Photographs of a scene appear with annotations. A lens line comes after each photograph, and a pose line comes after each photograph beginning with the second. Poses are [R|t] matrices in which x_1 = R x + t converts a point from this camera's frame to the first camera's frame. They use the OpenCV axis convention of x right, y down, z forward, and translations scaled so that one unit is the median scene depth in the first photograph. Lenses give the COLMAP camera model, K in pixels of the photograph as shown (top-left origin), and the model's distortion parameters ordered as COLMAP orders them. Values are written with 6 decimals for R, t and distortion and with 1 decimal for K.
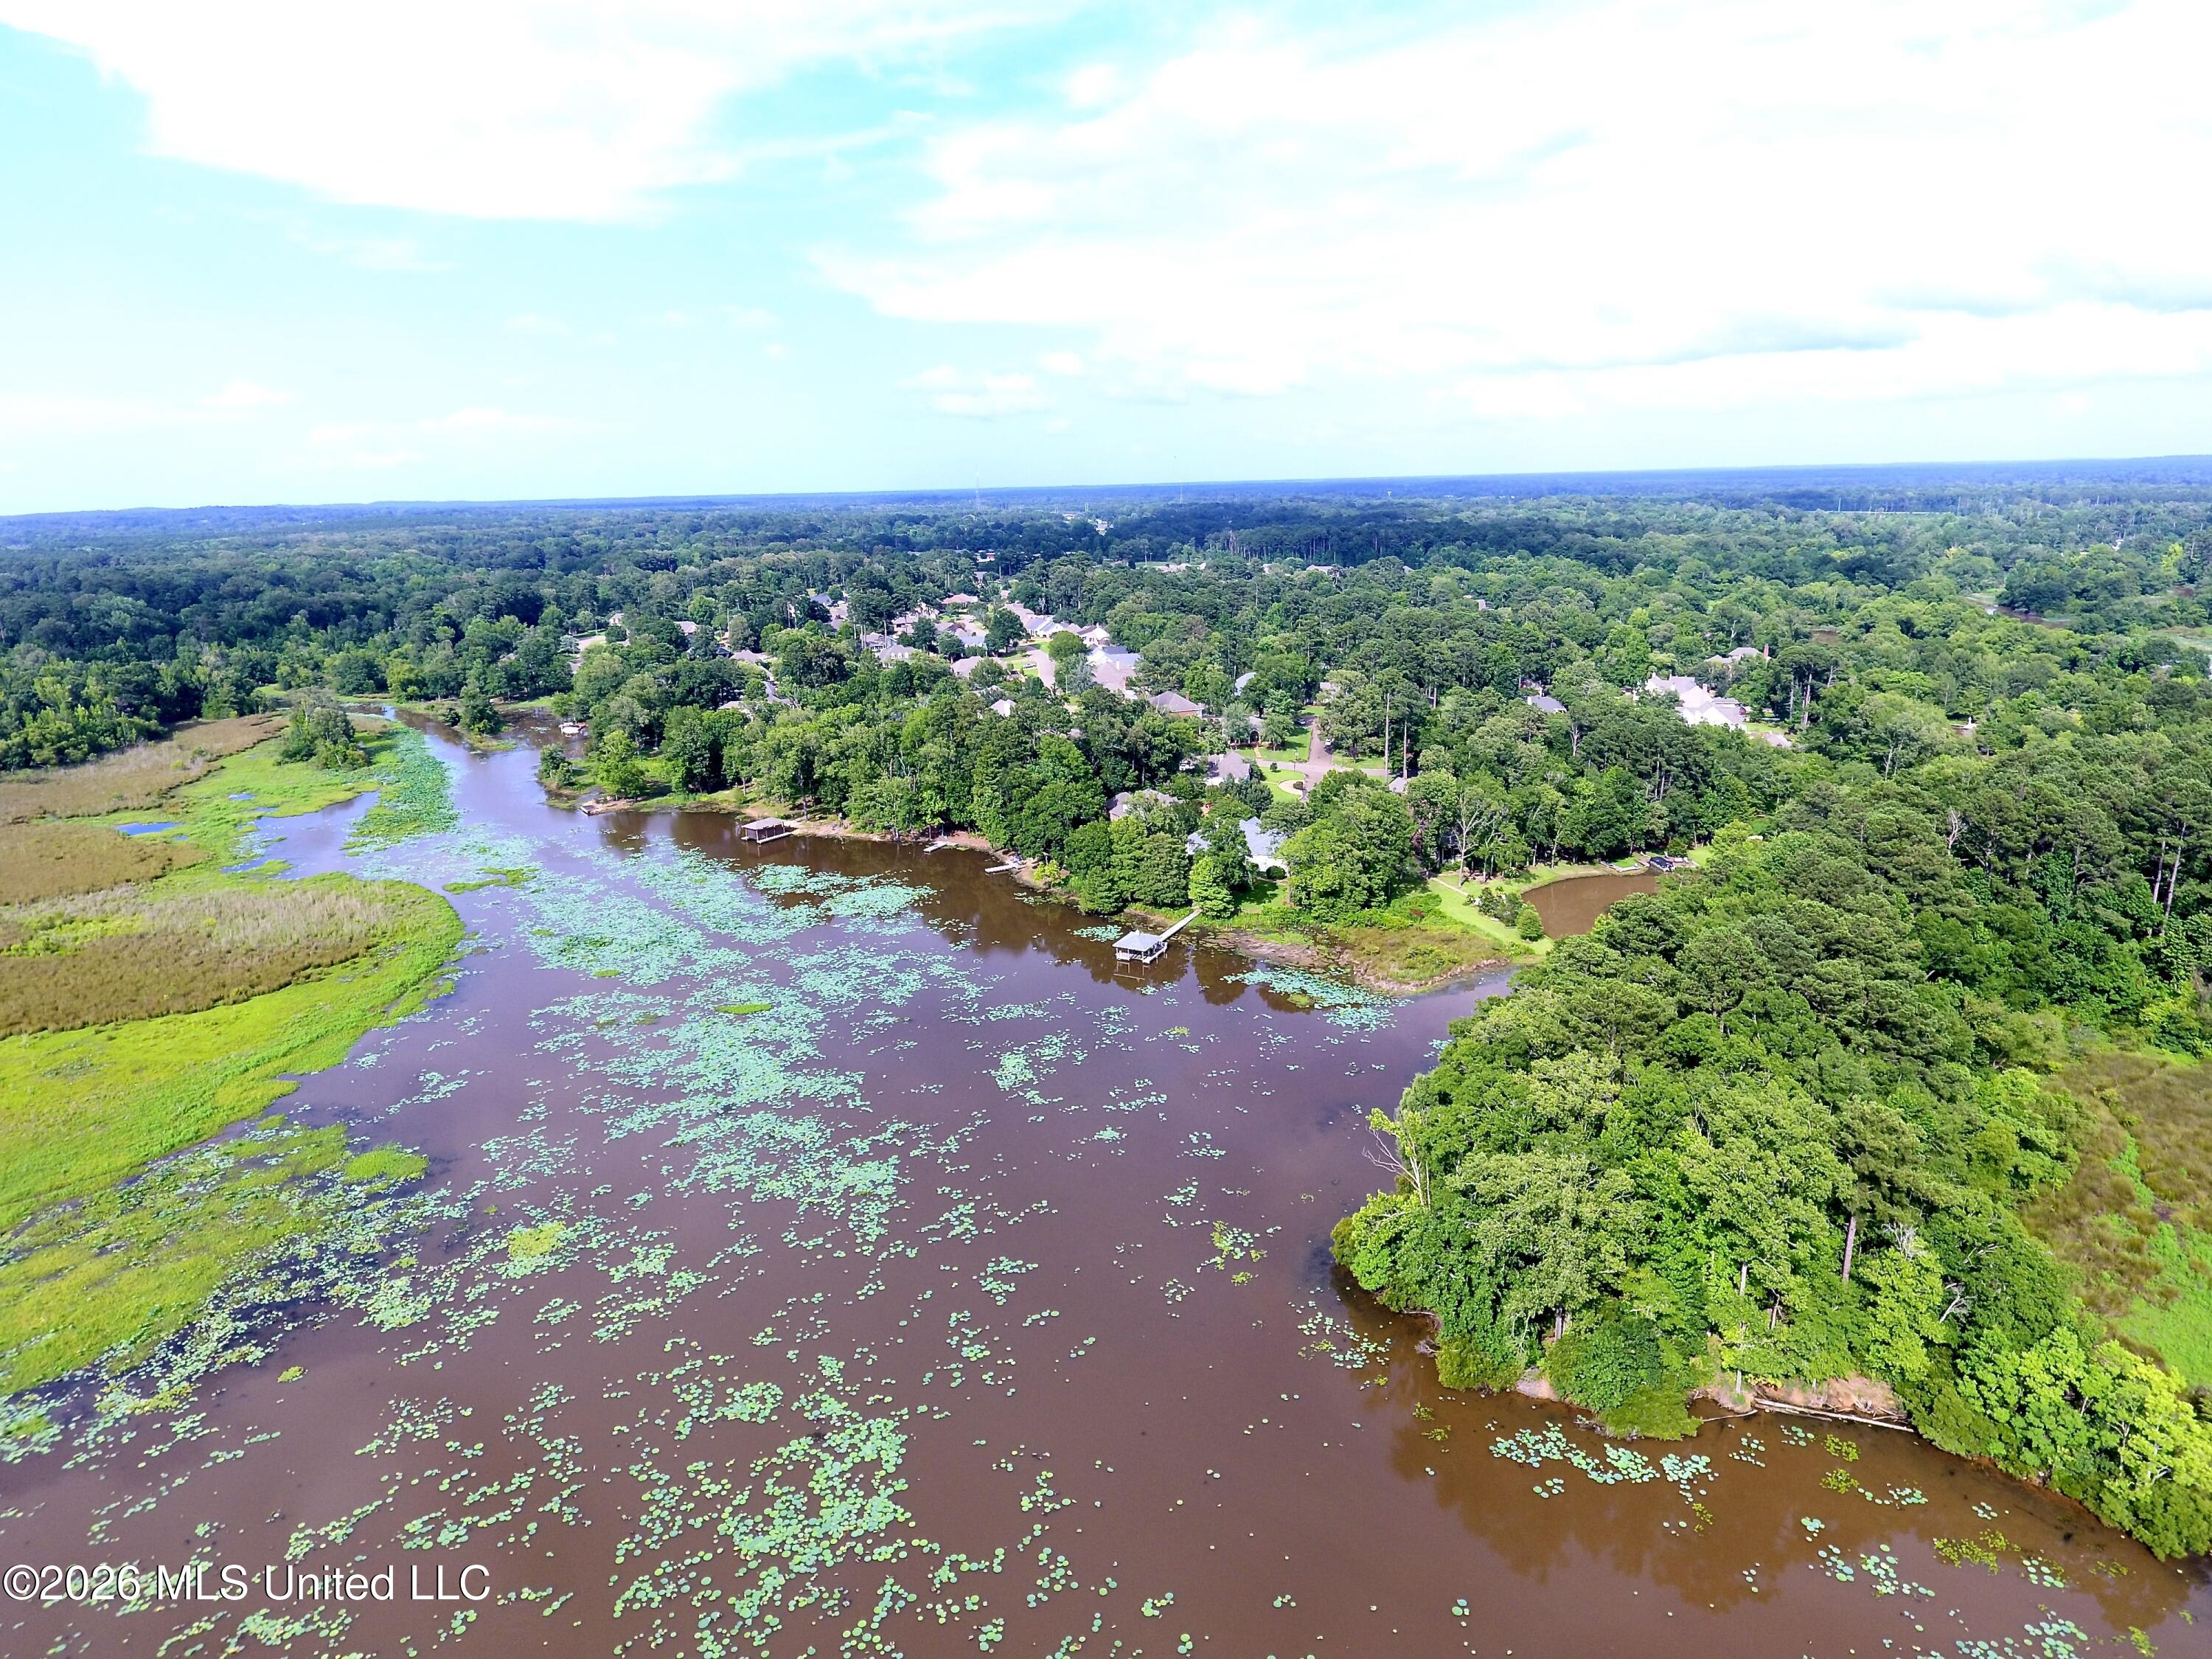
lens RADIAL K [[1290.6, 0, 1119.8], [0, 1290.6, 813.5], [0, 0, 1]] dist [-0.006668, 0.001877]
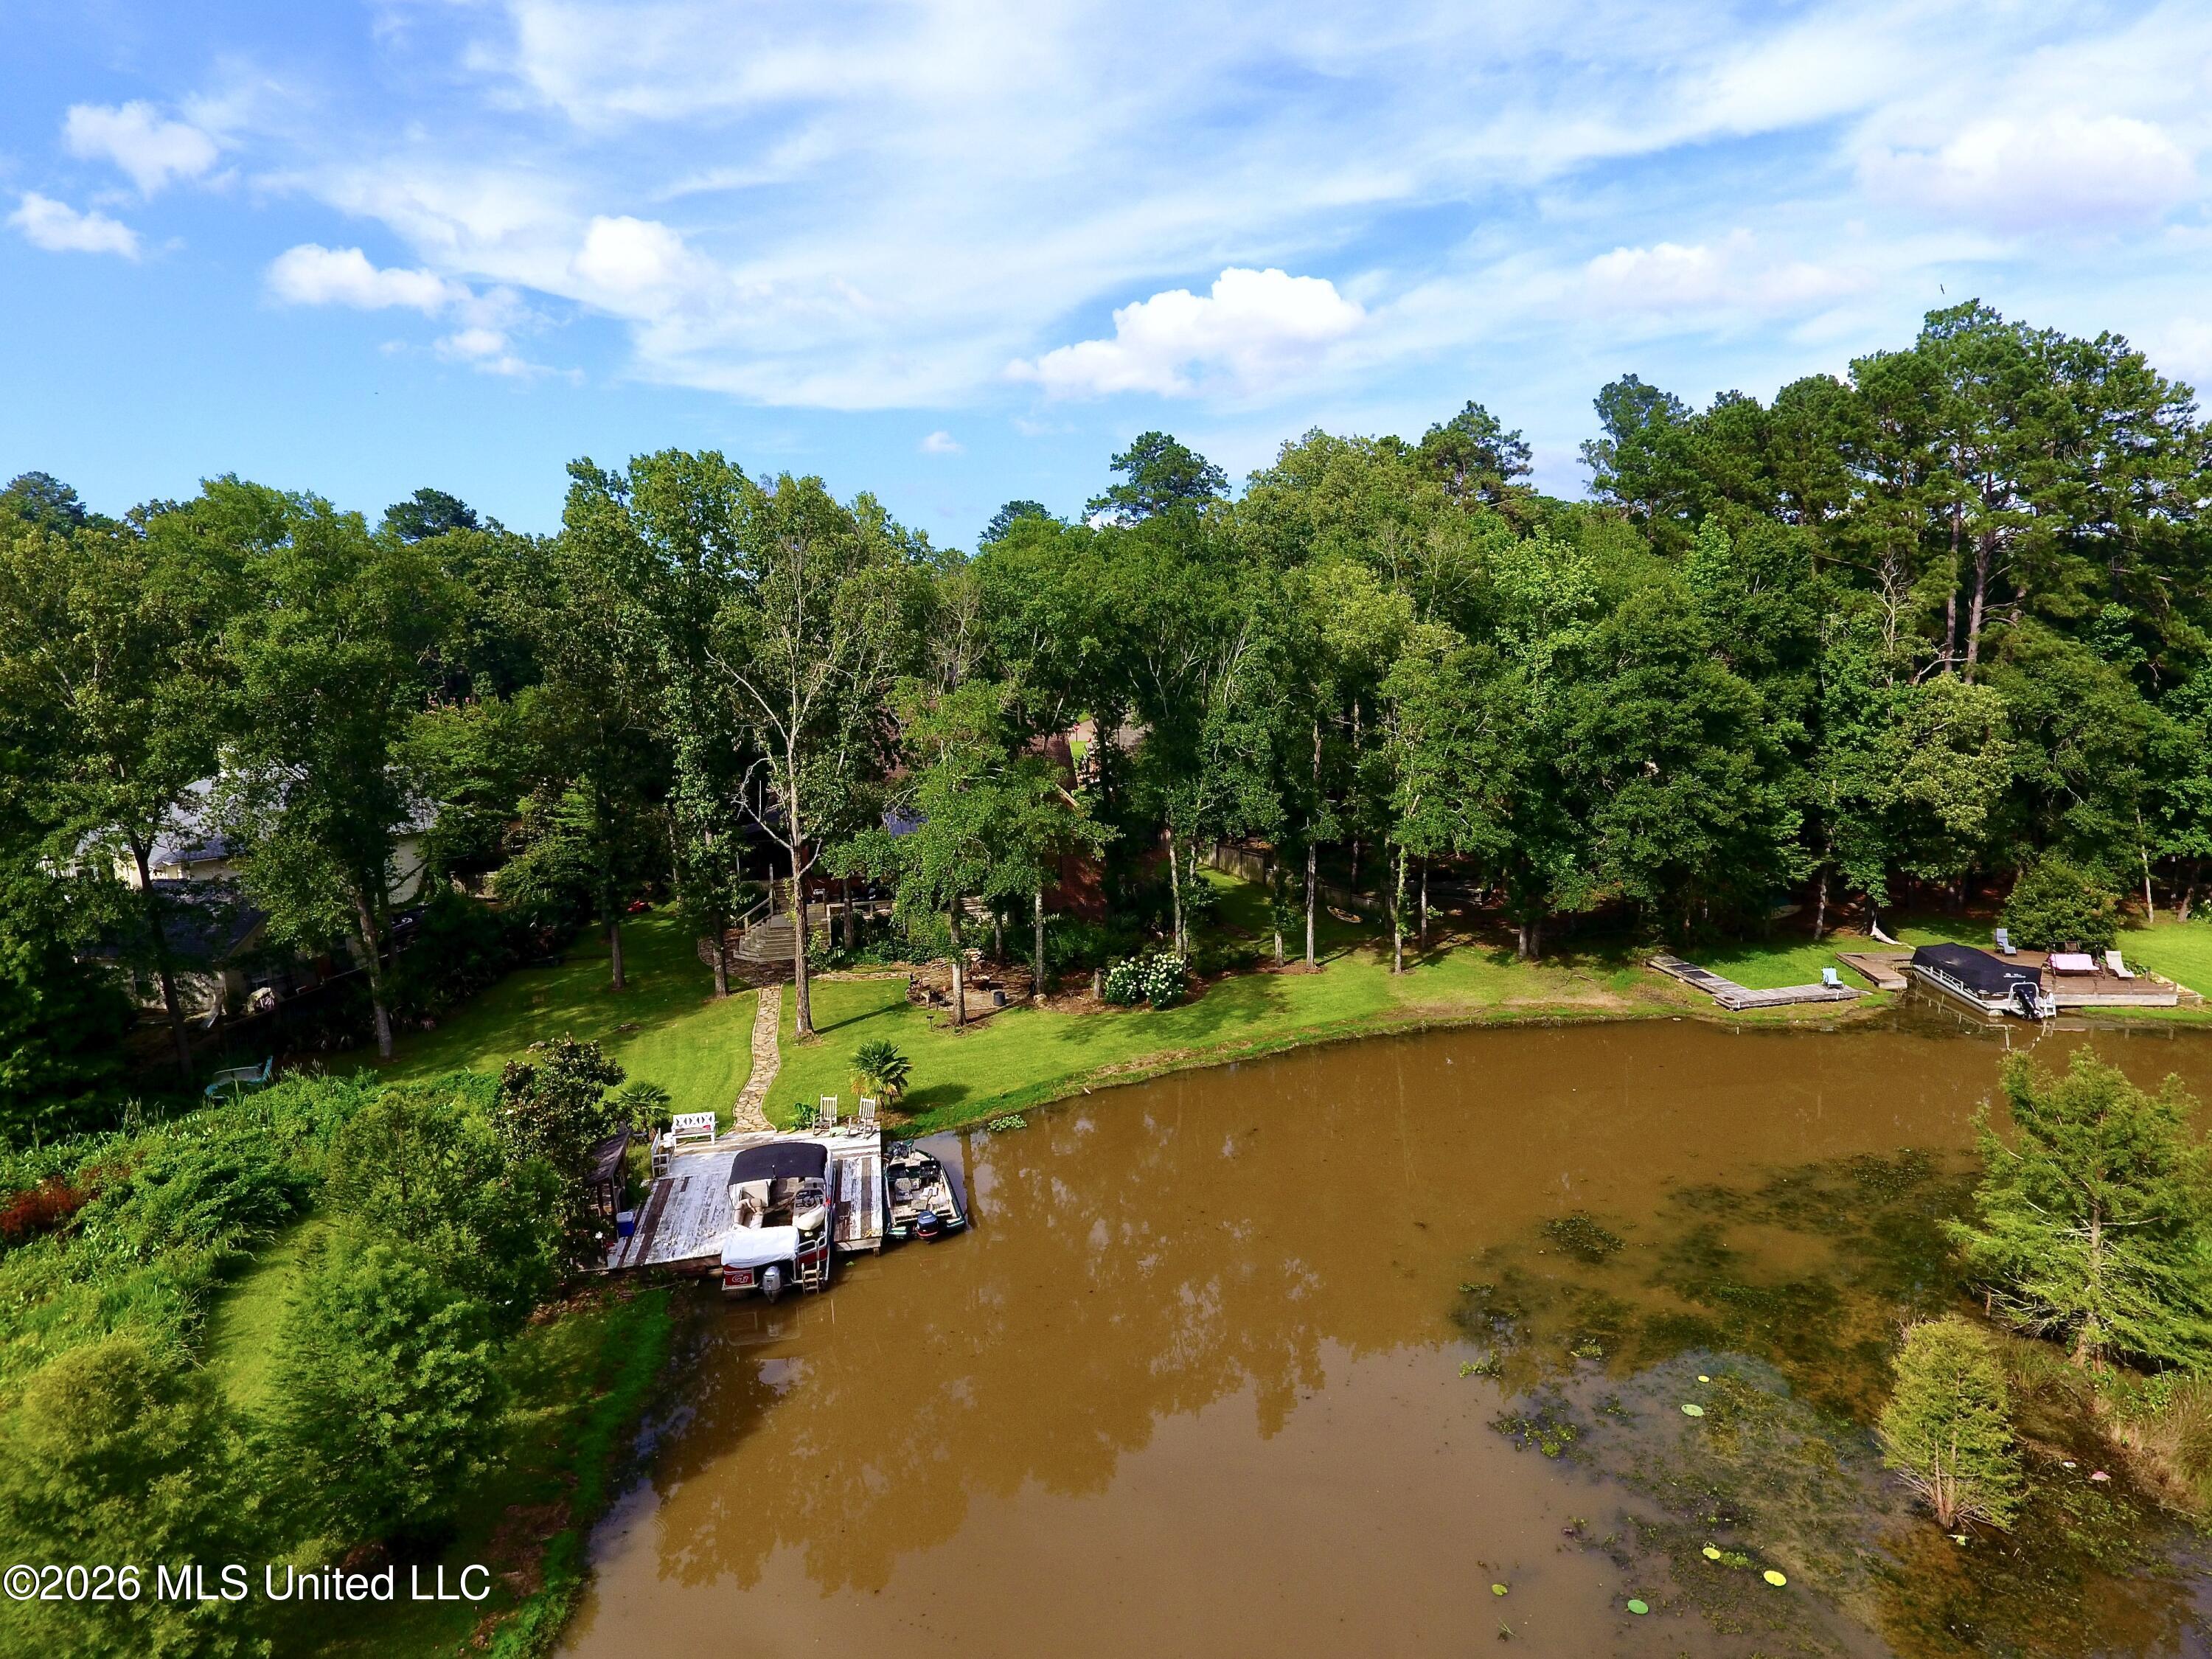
lens RADIAL K [[1290.6, 0, 1119.8], [0, 1290.6, 813.5], [0, 0, 1]] dist [-0.006668, 0.001877]
pose [[0.979954, 0.023756, -0.197802, 0.306492], [-0.044691, 0.993774, -0.102060, 0.036717], [0.194146, 0.108854, 0.974914, 0.724171]]
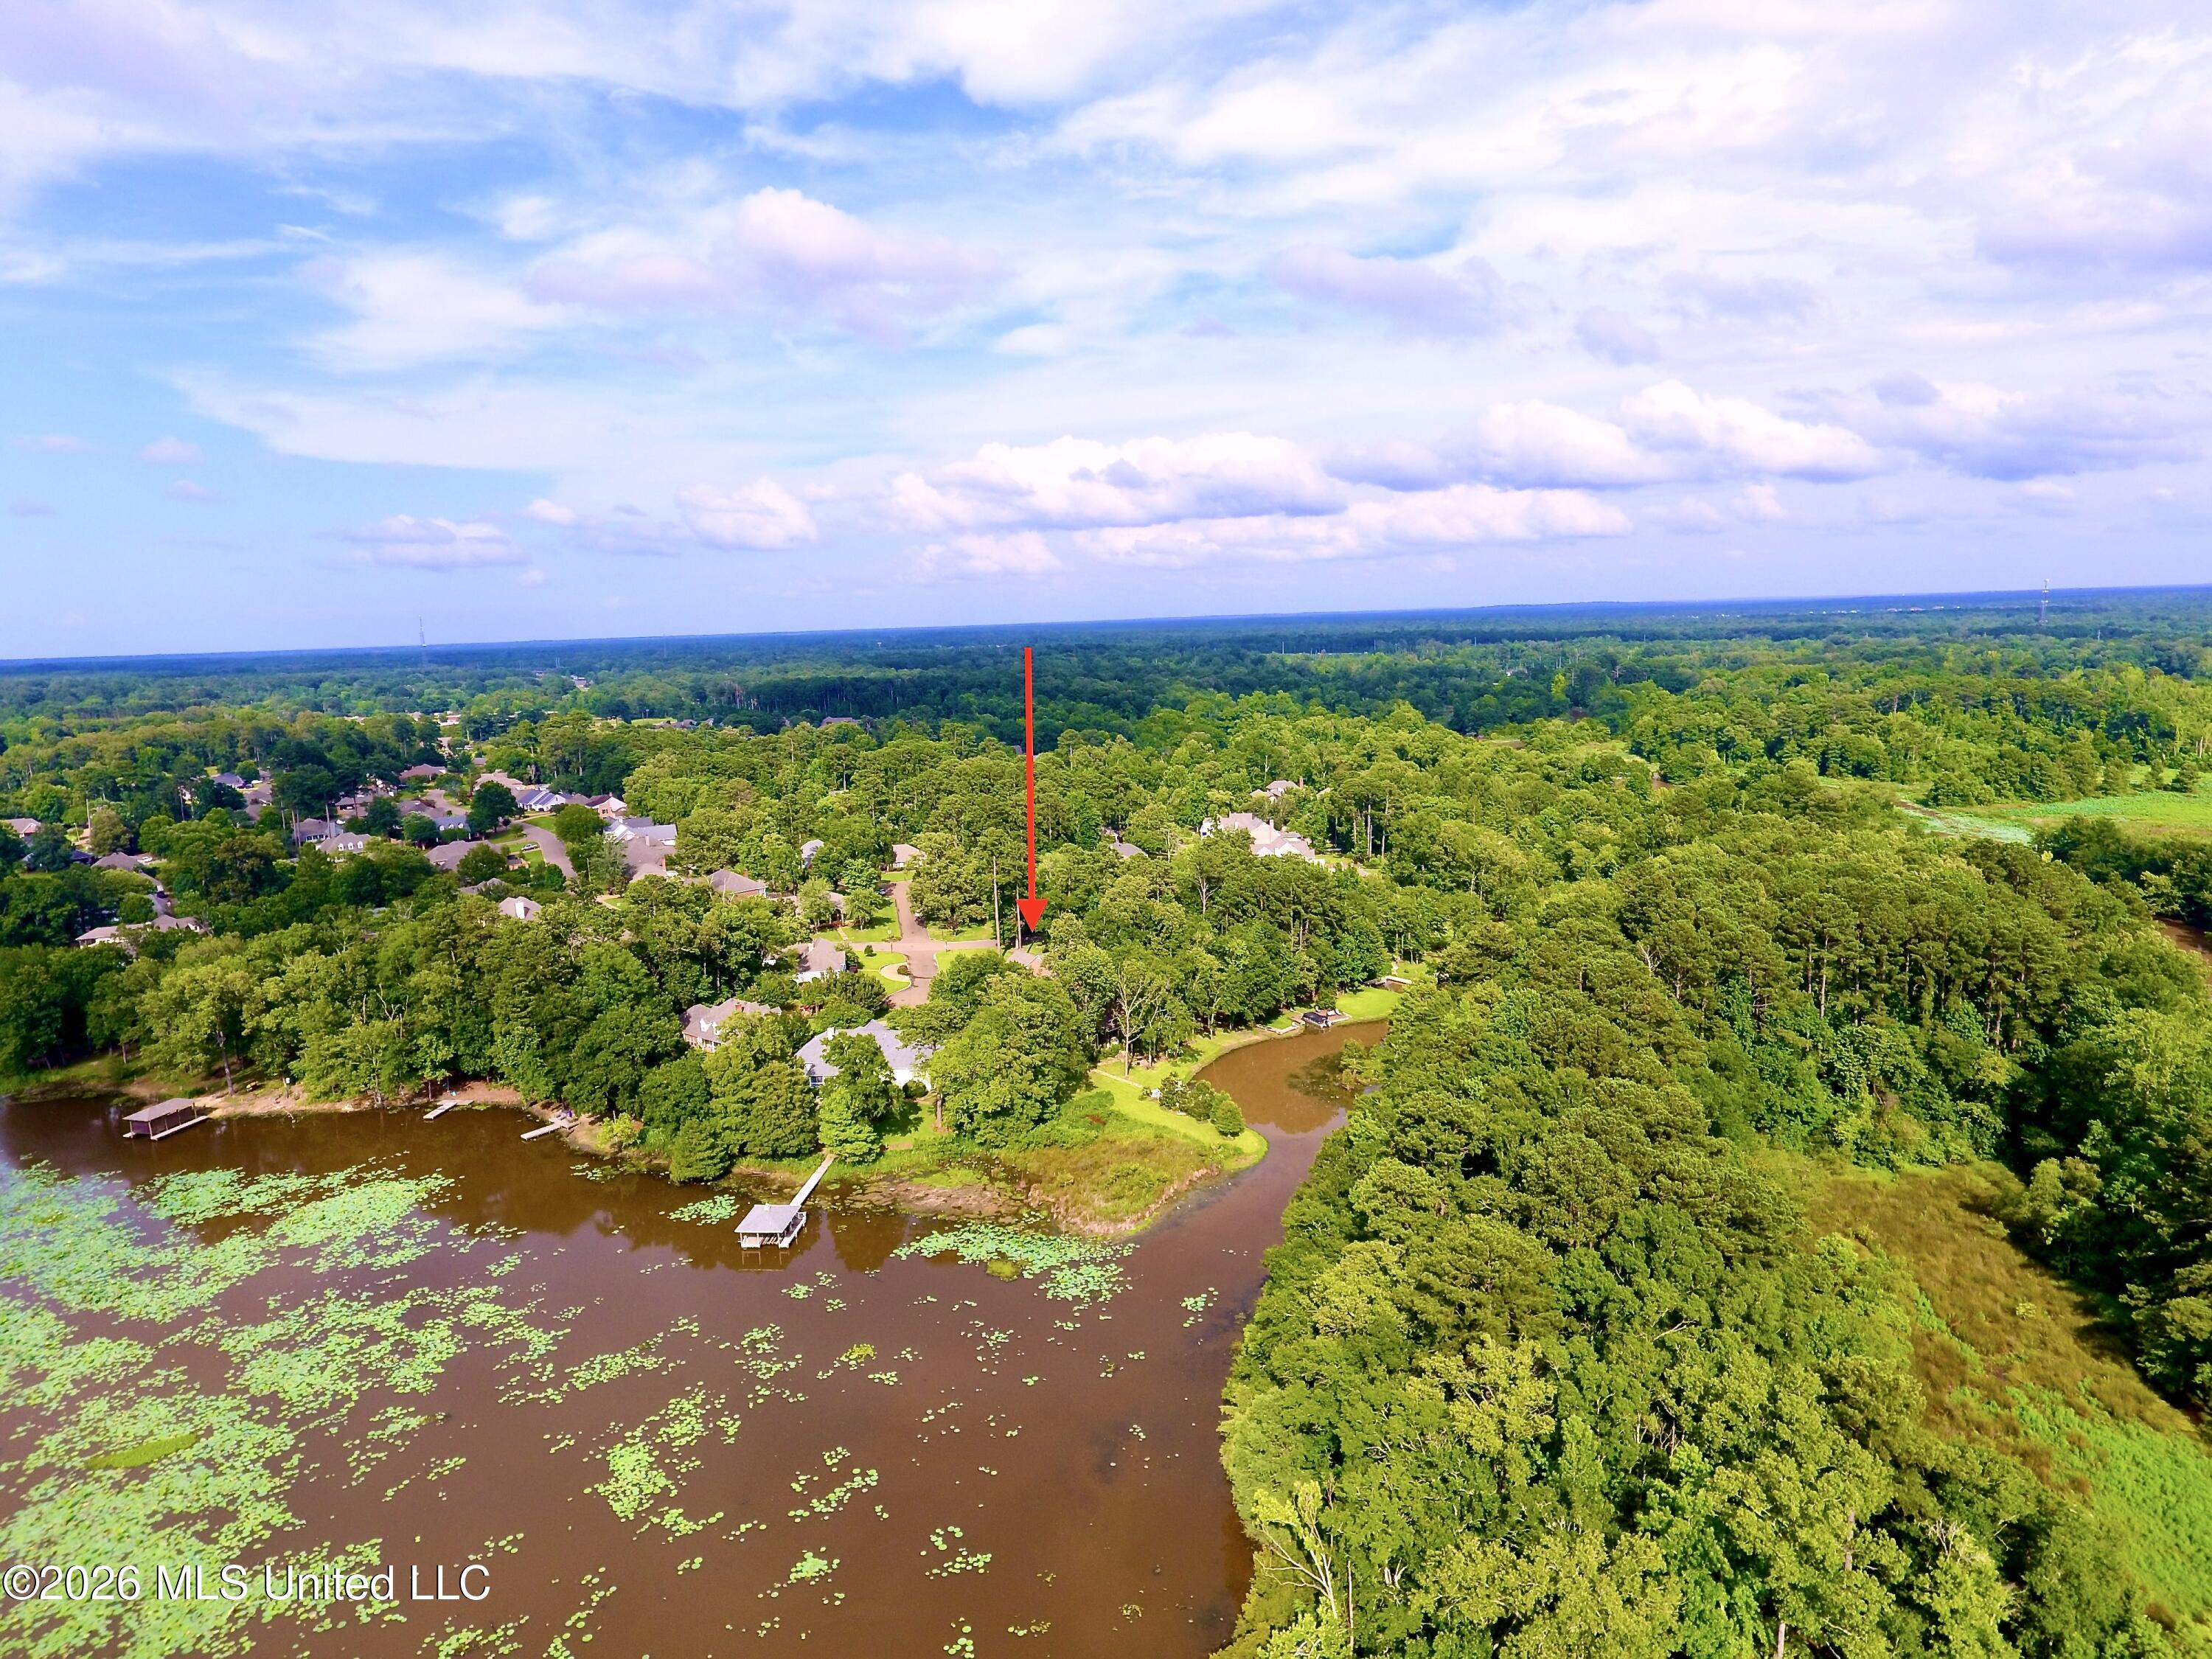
lens RADIAL K [[1290.6, 0, 1119.8], [0, 1290.6, 813.5], [0, 0, 1]] dist [-0.006668, 0.001877]
pose [[0.925319, -0.062176, 0.374057, -0.048770], [0.104039, 0.990238, -0.092766, -0.034141], [-0.364637, 0.124755, 0.922755, 0.155860]]
